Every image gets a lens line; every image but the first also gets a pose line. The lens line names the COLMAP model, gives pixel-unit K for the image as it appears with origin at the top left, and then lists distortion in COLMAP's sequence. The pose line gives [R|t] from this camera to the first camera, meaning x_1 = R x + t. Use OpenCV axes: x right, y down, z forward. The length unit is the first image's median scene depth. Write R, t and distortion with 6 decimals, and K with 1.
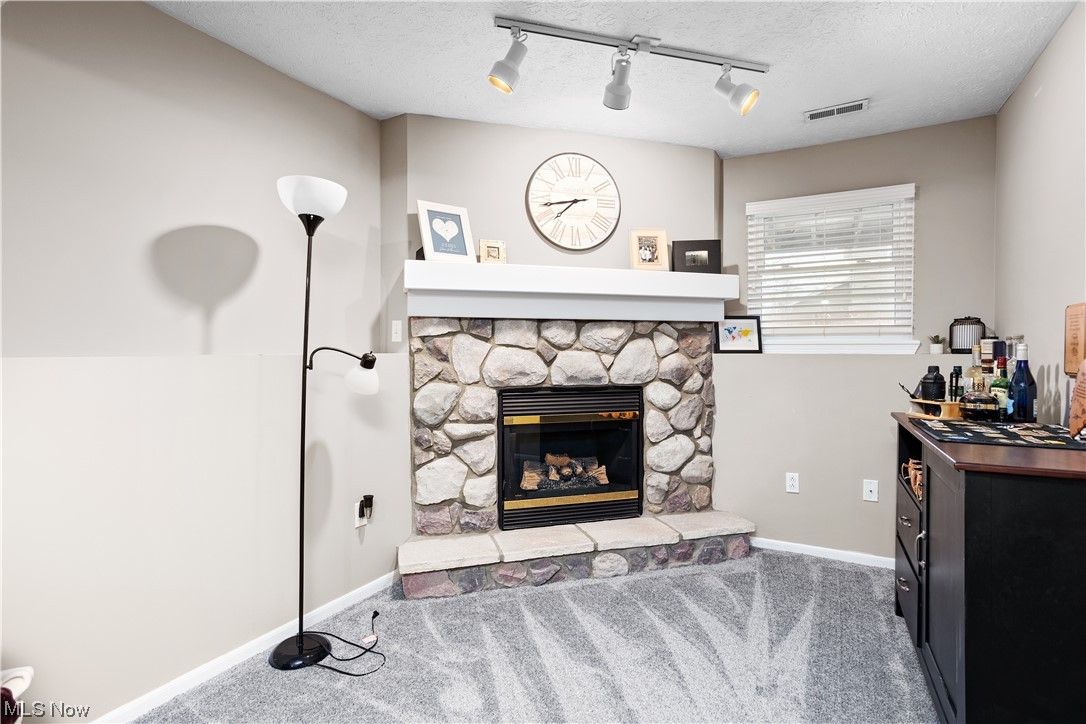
lens RADIAL K [[529.5, 0, 544.6], [0, 529.5, 357.9], [0, 0, 1]] dist [-0.062575, 0.038471]
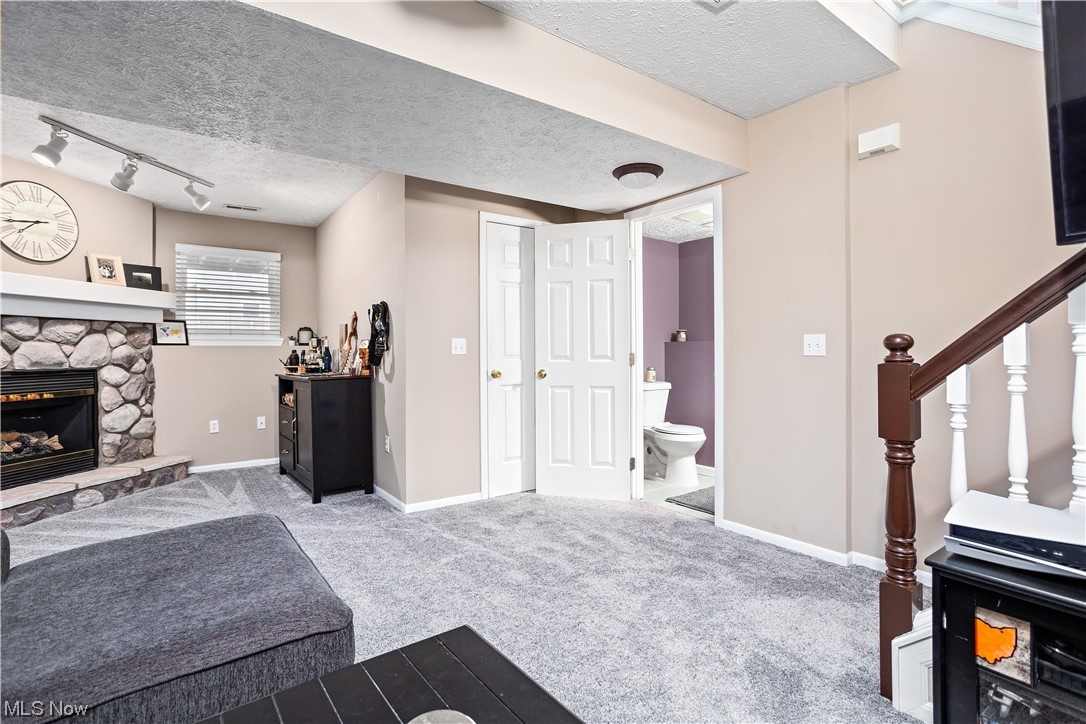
lens RADIAL K [[529.5, 0, 544.6], [0, 529.5, 357.9], [0, 0, 1]] dist [-0.062575, 0.038471]
pose [[0.425187, -0.012822, 0.905015, -0.521106], [0.015846, 0.999852, 0.006721, 0.034375], [-0.904967, 0.011483, 0.425327, -0.583292]]
